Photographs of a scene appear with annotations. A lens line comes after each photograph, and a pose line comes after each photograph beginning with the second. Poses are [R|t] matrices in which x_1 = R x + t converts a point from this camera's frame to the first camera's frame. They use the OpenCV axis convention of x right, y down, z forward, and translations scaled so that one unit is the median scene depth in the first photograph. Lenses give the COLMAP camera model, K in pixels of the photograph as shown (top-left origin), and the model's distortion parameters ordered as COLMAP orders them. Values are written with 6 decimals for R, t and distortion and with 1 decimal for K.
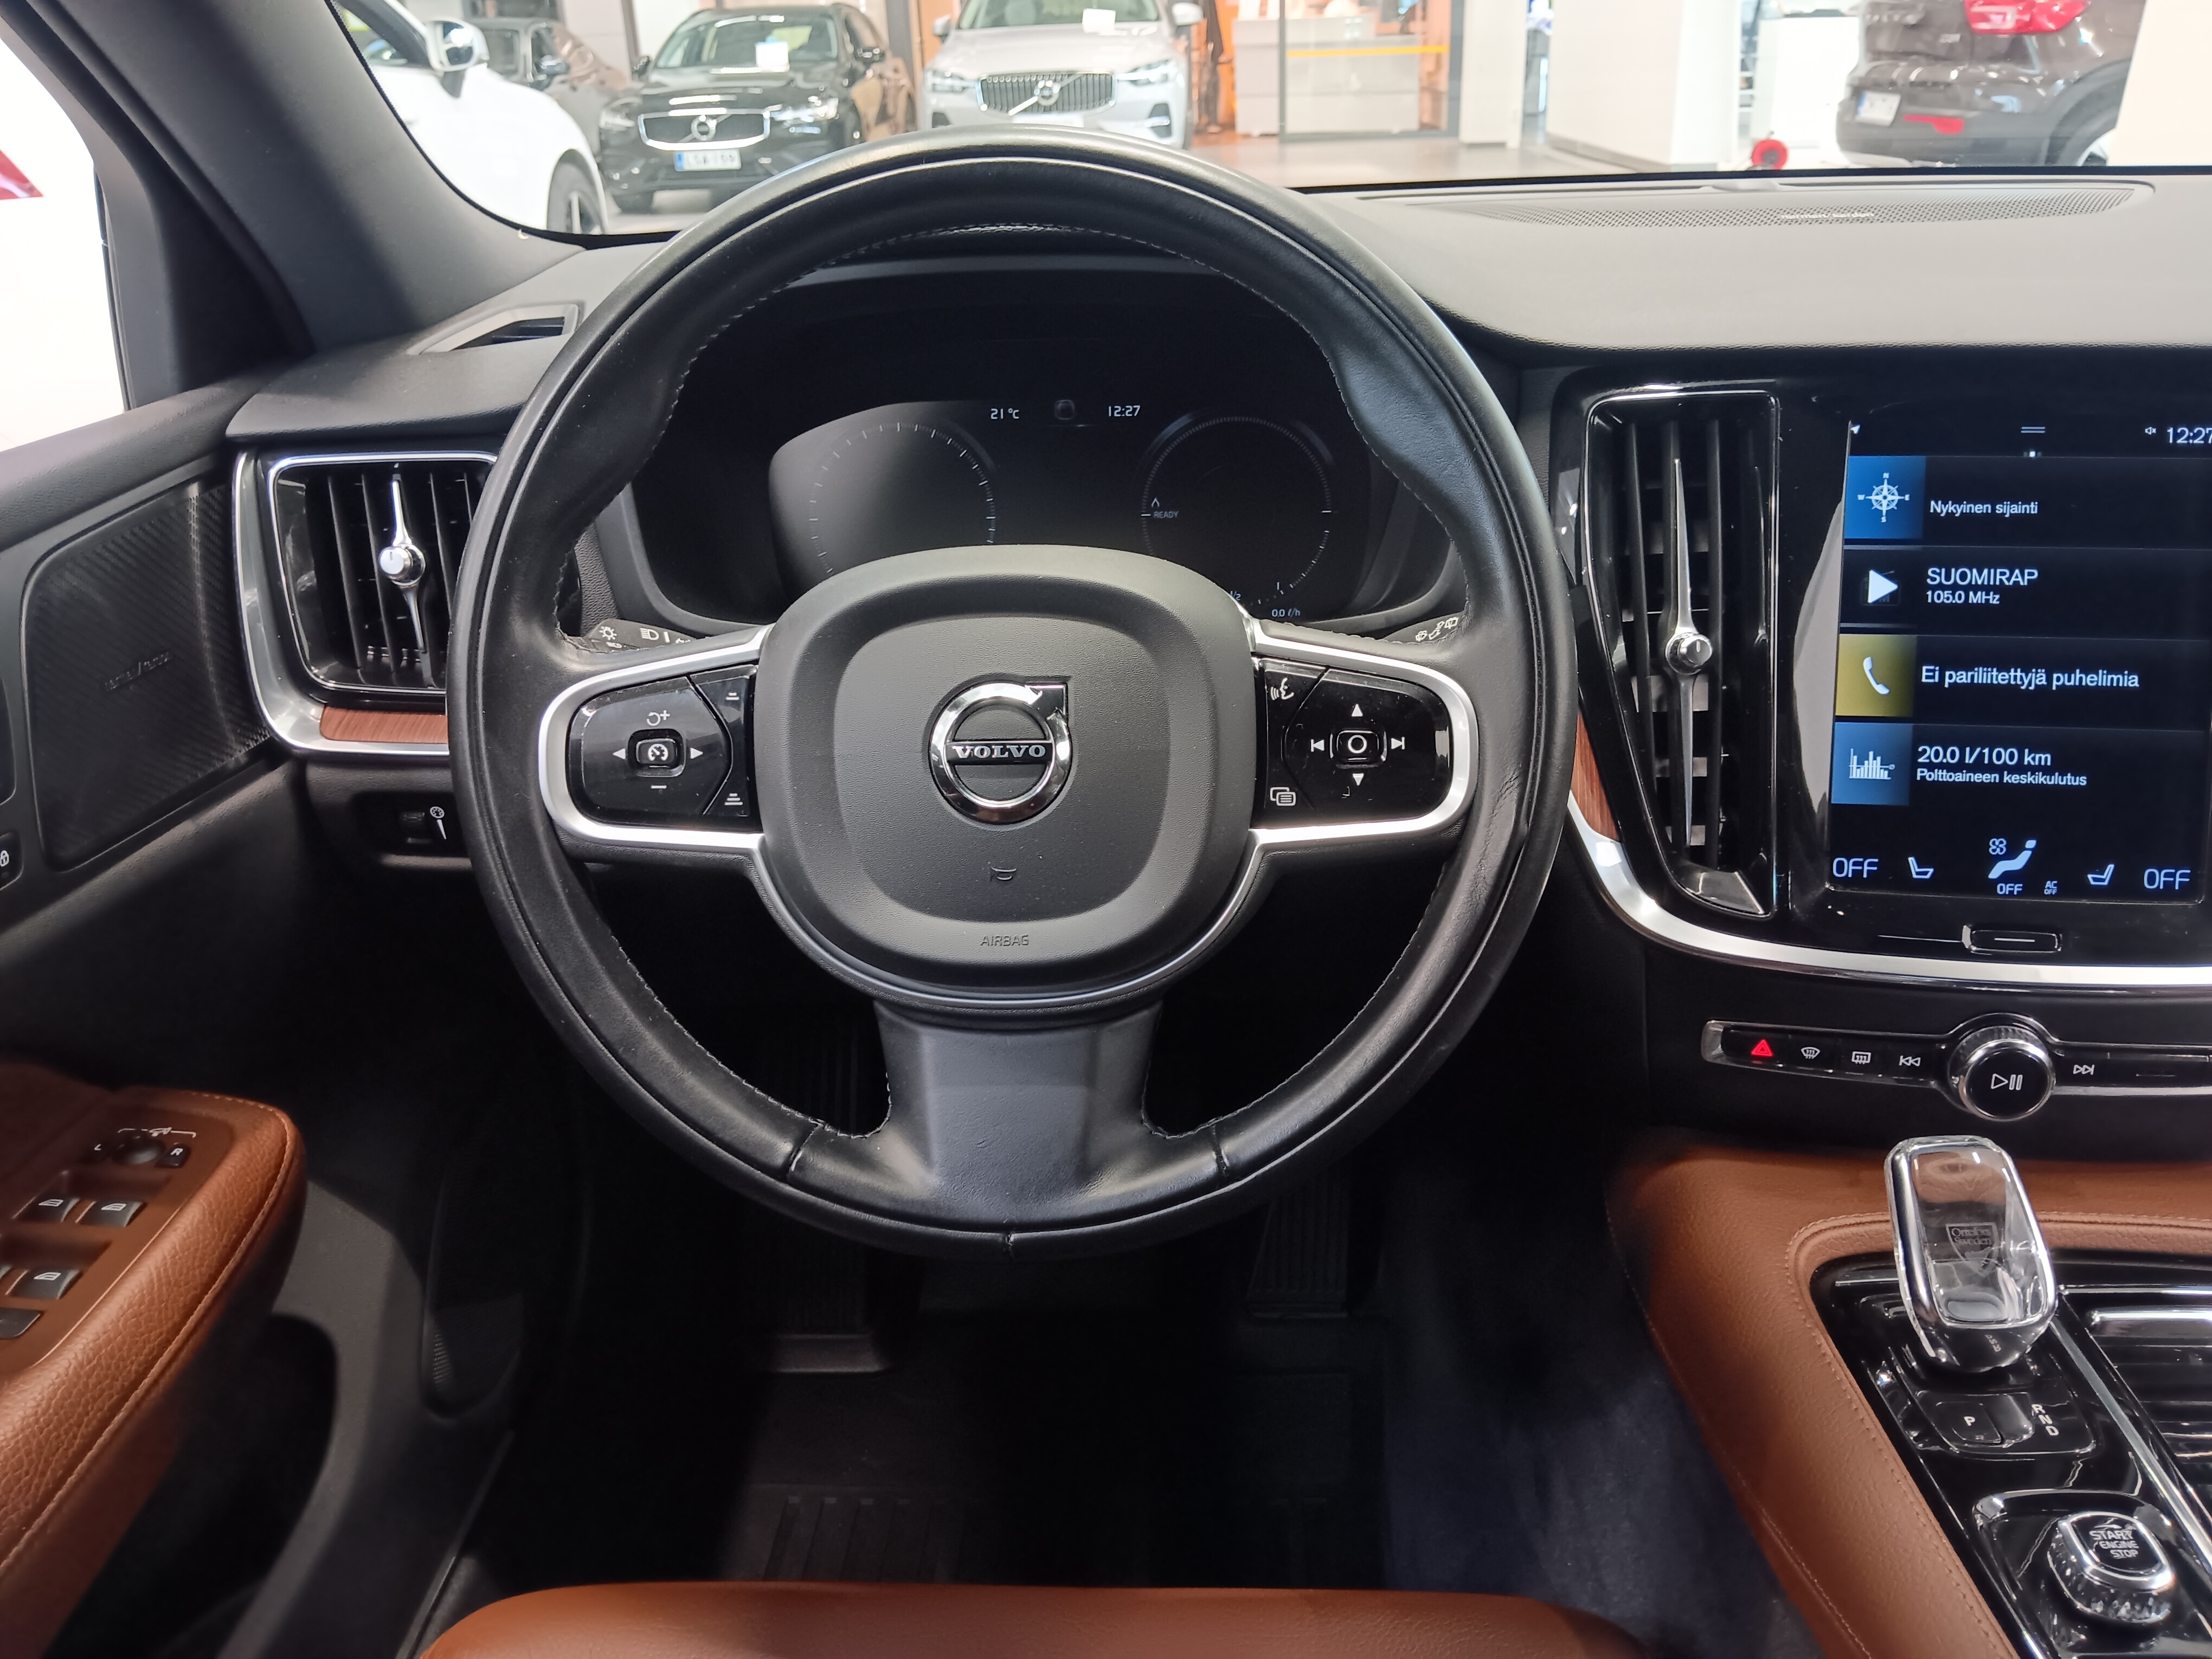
lens RADIAL K [[1722.9, 0, 1115.9], [0, 1722.9, 836.9], [0, 0, 1]] dist [0.060013, -0.156307]
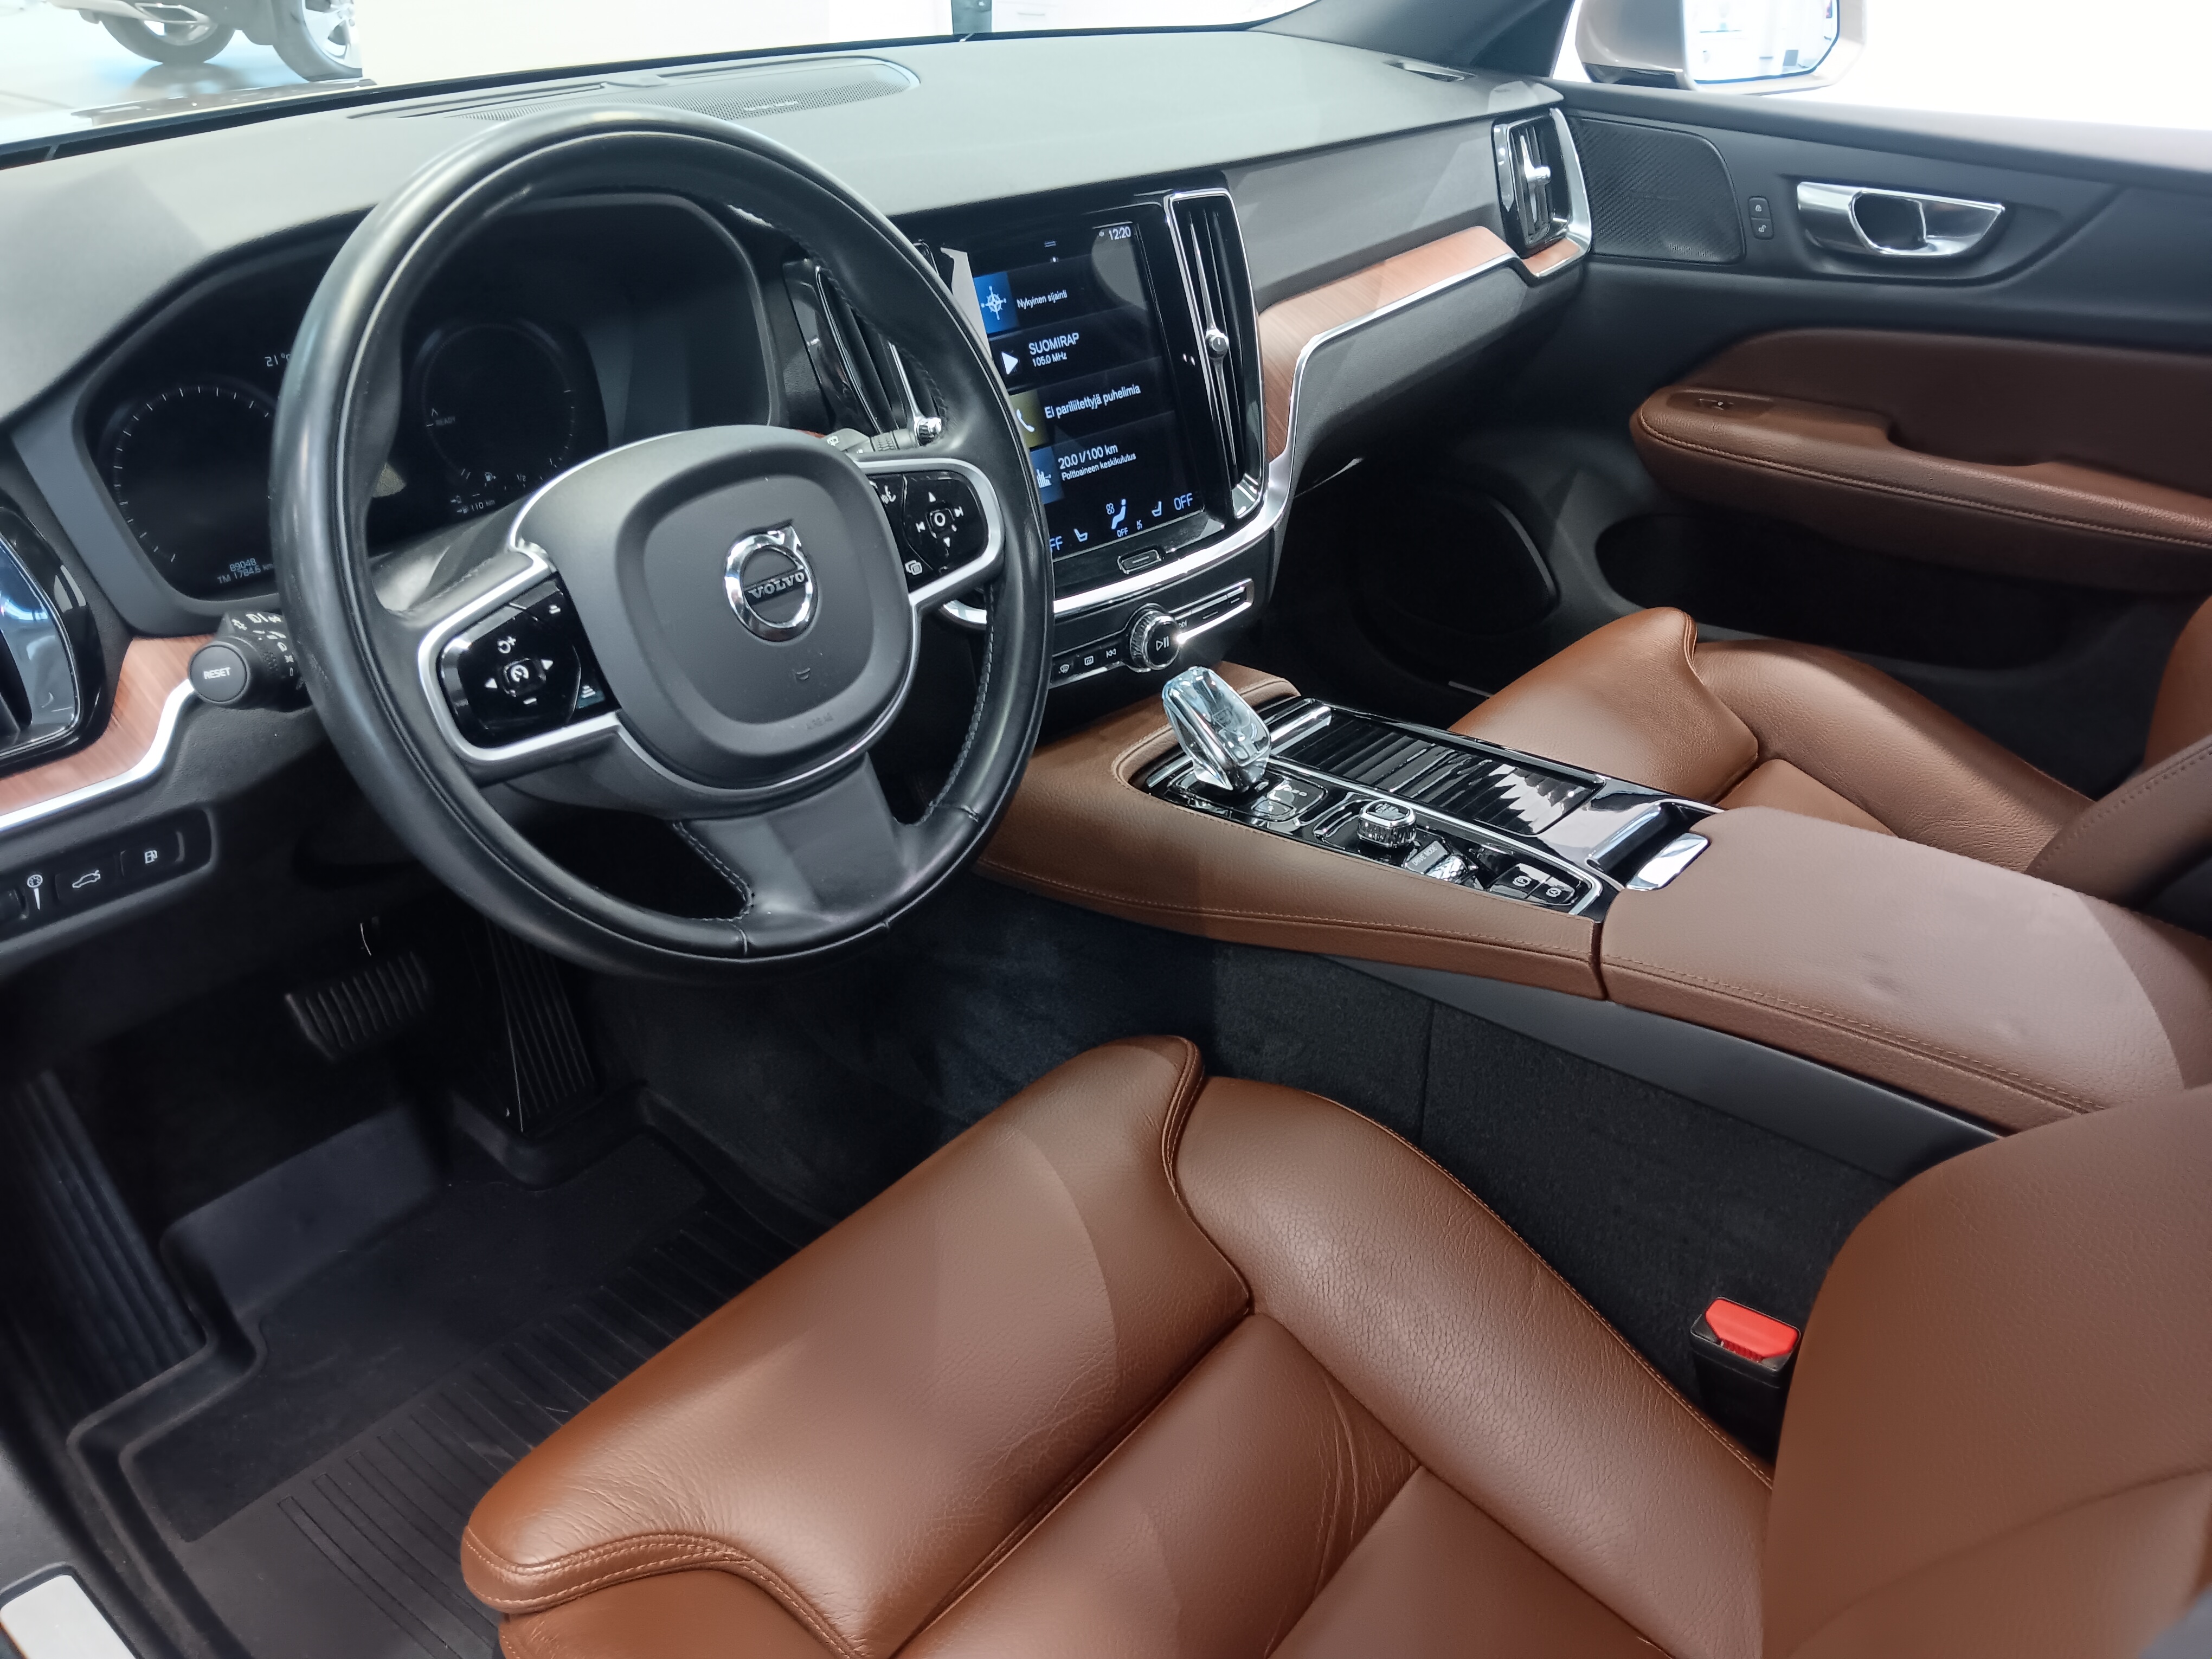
lens RADIAL K [[1768.2, 0, 1104.6], [0, 1768.2, 843.4], [0, 0, 1]] dist [0.093517, -0.170794]
pose [[0.600630, -0.370124, 0.708697, -0.783929], [0.307394, 0.925167, 0.222657, -0.075984], [-0.738073, 0.084114, 0.669457, -0.077244]]
